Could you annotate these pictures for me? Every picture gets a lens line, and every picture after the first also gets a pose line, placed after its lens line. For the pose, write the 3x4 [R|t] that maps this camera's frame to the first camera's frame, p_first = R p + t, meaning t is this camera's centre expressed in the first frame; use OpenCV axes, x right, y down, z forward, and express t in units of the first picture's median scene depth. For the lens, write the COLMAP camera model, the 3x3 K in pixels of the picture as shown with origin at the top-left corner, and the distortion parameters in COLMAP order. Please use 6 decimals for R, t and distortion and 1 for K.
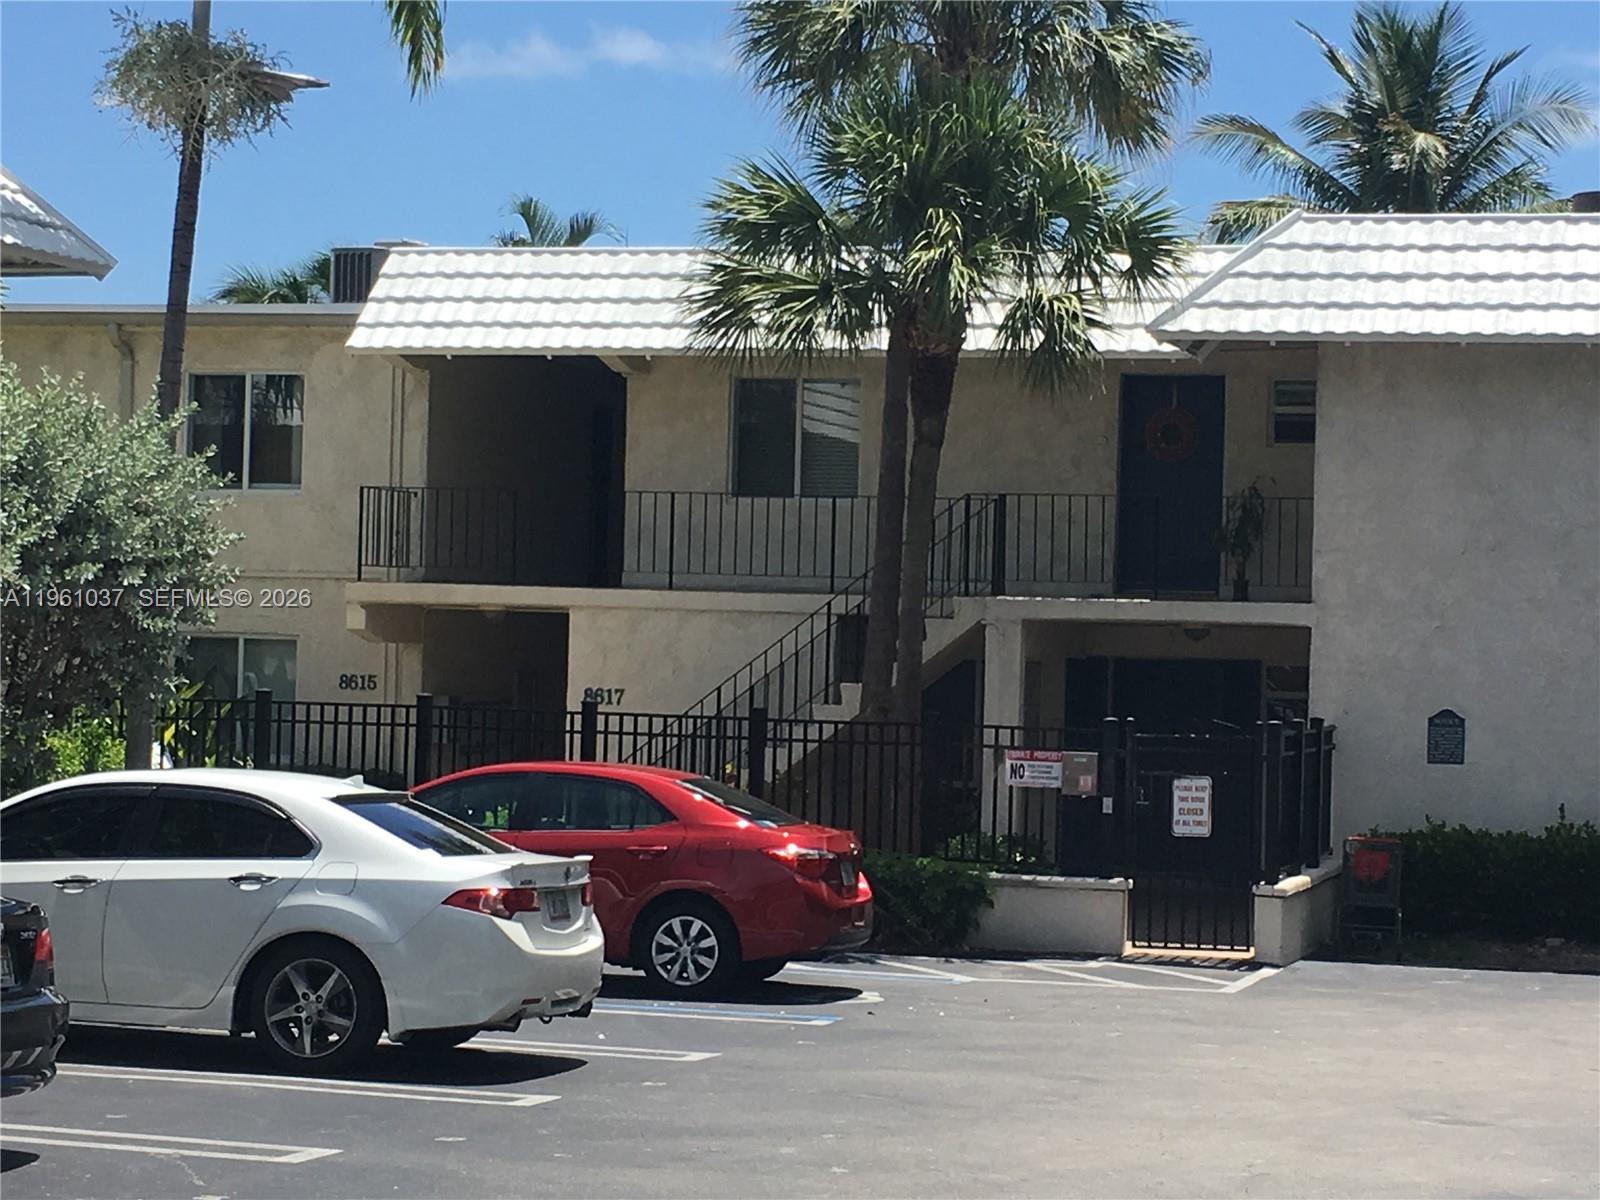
lens RADIAL K [[3543.4, 0, 800.0], [0, 3543.4, 600.0], [0, 0, 1]] dist [-0.054867, -0.126323]
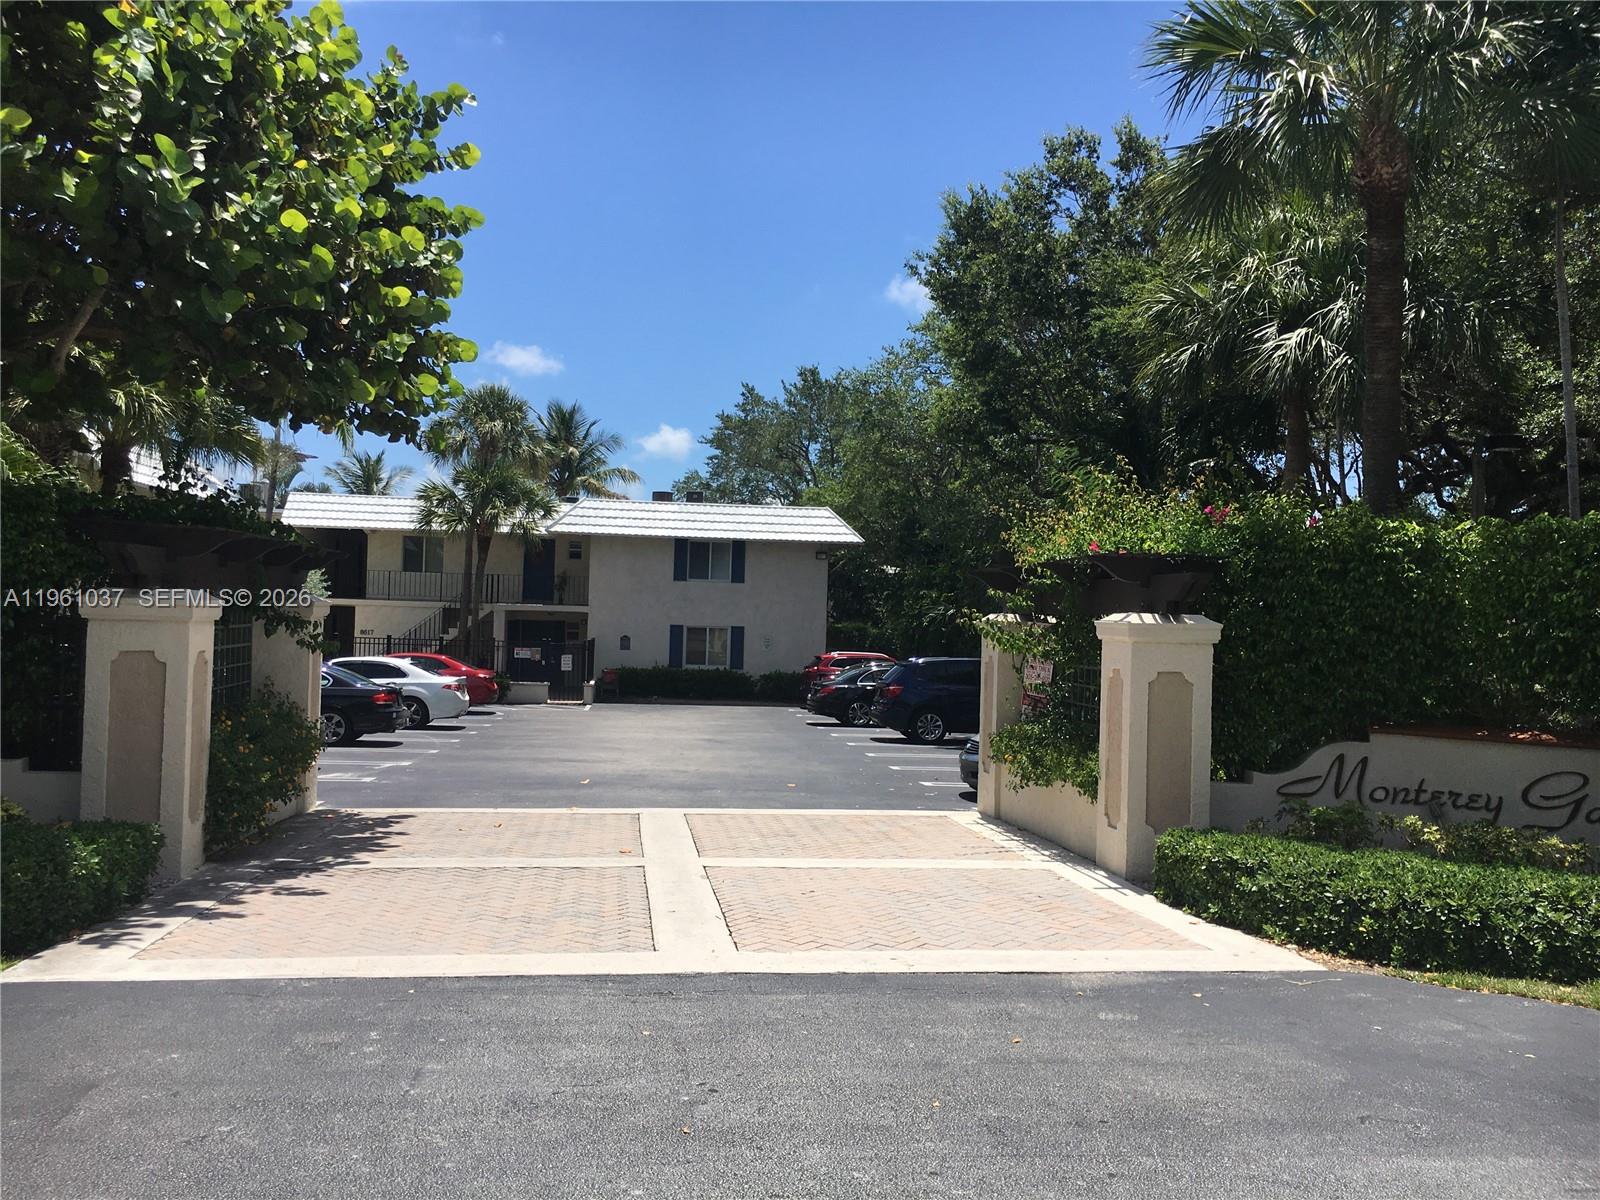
lens RADIAL K [[1355.8, 0, 799.1], [0, 1355.8, 583.5], [0, 0, 1]] dist [0.080040, -0.132419]
pose [[0.924237, 0.007415, 0.381747, -0.186081], [-0.007781, 0.999970, -0.000586, -0.022823], [-0.381740, -0.002429, 0.924267, -0.368560]]
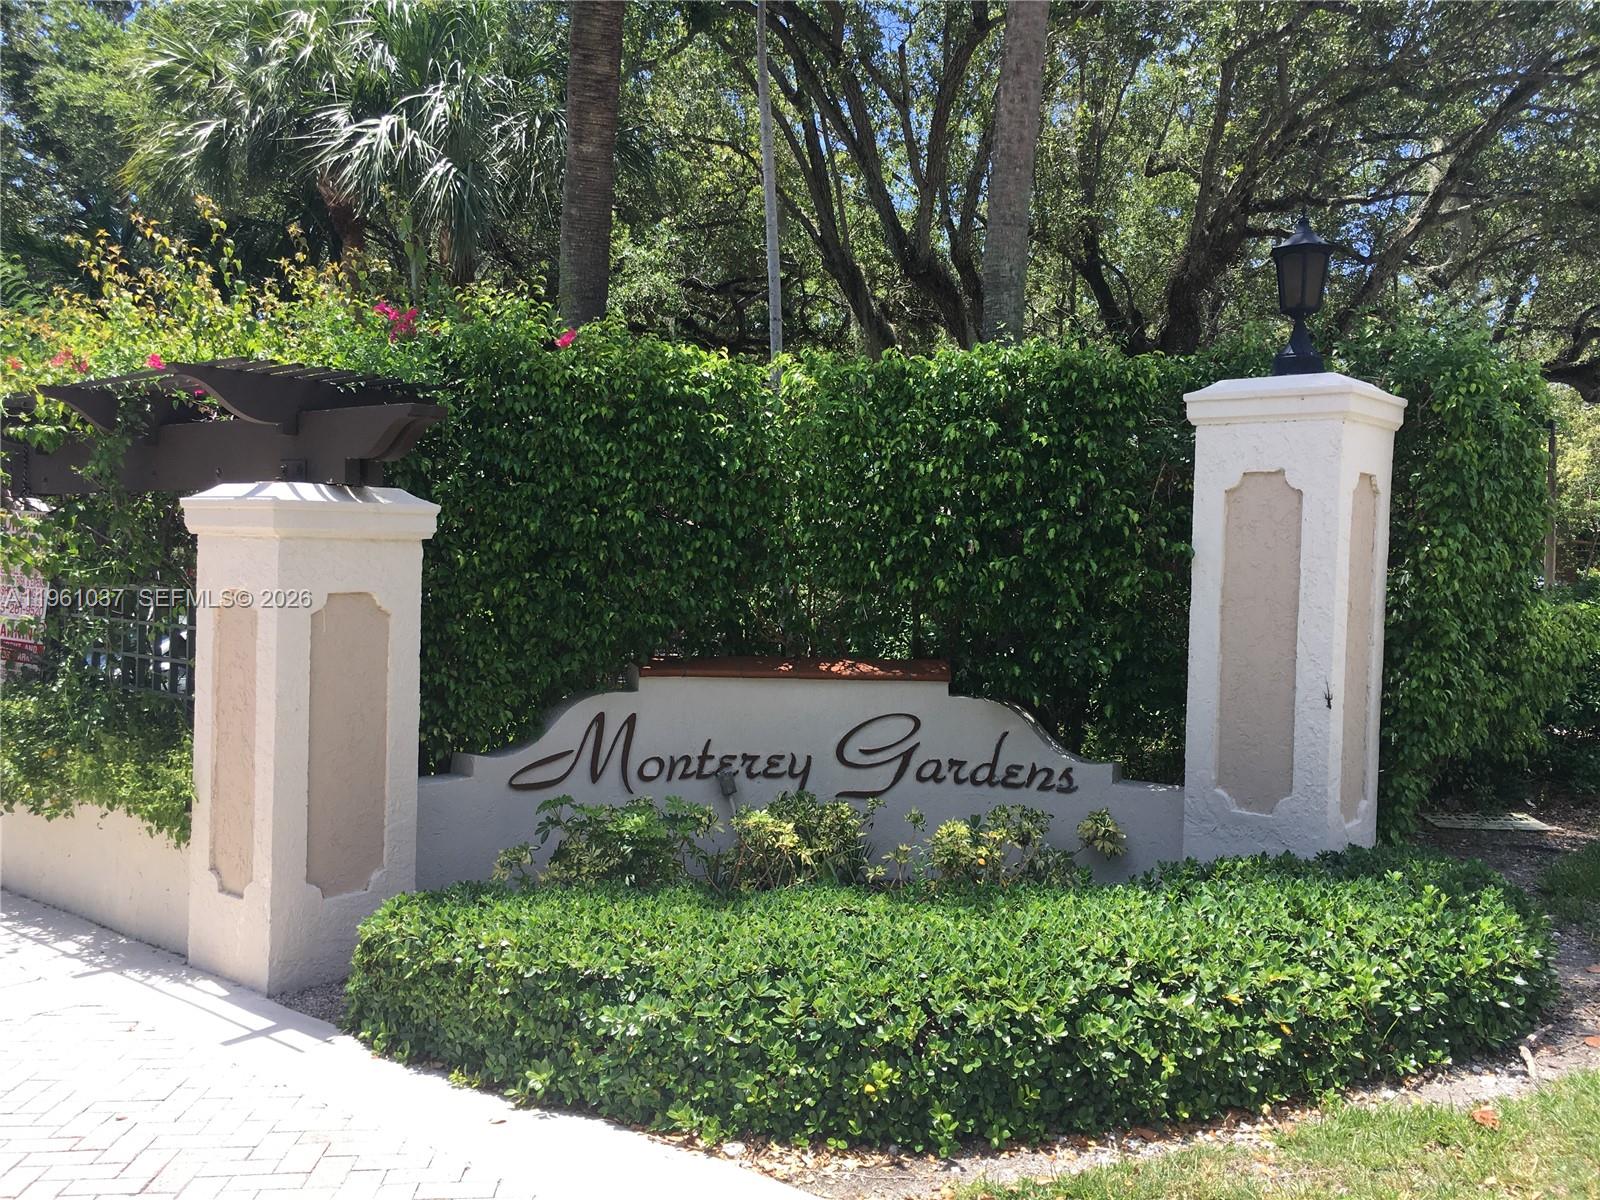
lens RADIAL K [[1355.8, 0, 799.1], [0, 1355.8, 583.5], [0, 0, 1]] dist [0.080040, -0.132419]
pose [[0.417469, -0.038233, 0.907887, 0.157199], [-0.025129, 0.998247, 0.053594, 0.016407], [-0.908344, -0.045188, 0.415776, 0.311129]]
